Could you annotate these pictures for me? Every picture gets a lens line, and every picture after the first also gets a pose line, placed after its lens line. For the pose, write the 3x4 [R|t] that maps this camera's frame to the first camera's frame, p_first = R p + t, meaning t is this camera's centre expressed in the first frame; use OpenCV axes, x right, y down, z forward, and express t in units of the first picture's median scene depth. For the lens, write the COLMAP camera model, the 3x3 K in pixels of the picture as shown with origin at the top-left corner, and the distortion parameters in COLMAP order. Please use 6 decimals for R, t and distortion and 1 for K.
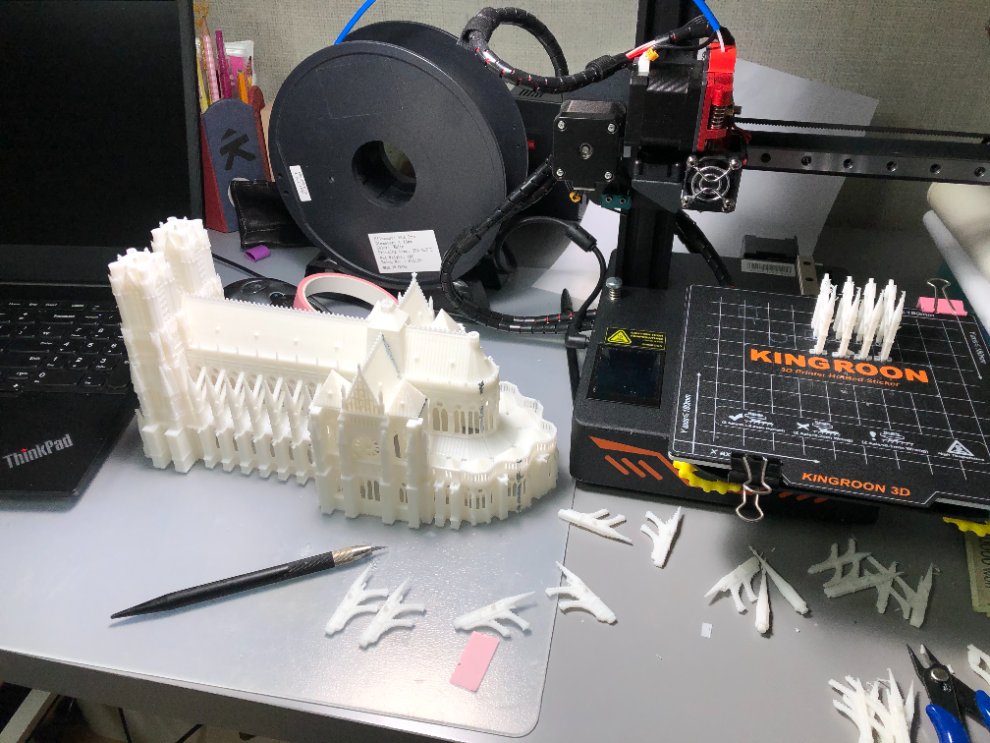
lens RADIAL K [[817.0, 0, 495.0], [0, 817.0, 371.5], [0, 0, 1]] dist [-0.001988, 0.001696]
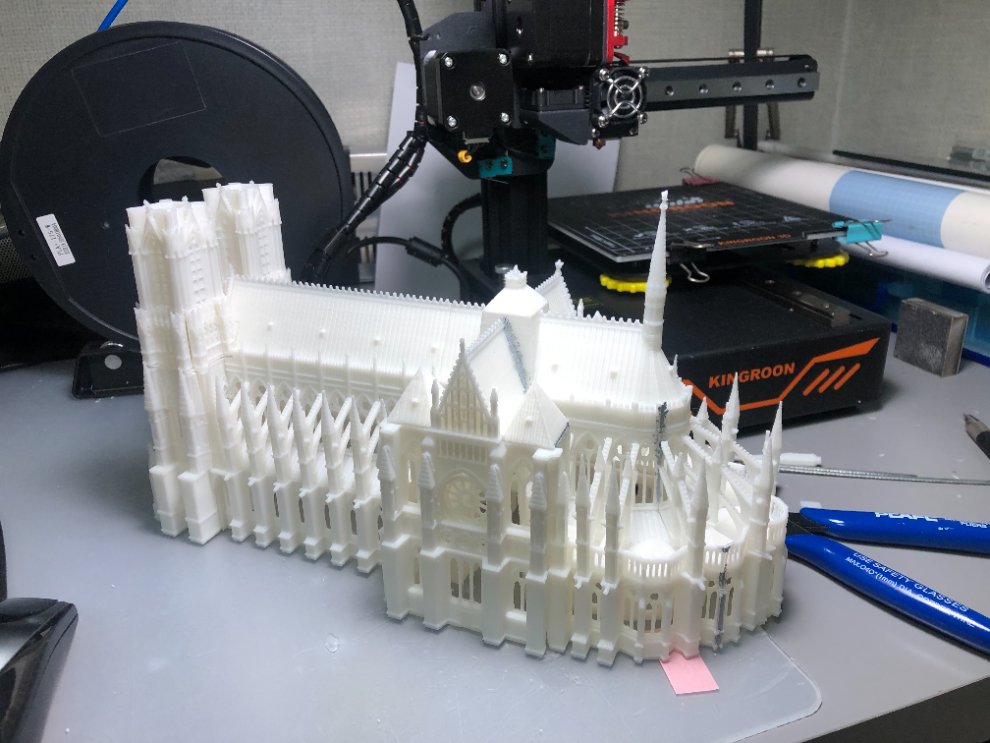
lens RADIAL K [[811.8, 0, 495.0], [0, 811.8, 371.5], [0, 0, 1]] dist [-0.002596, -0.004550]
pose [[0.985840, 0.038747, -0.163151, -0.039563], [-0.076946, 0.968989, -0.234817, 0.135705], [0.148993, 0.244046, 0.958250, 0.388348]]
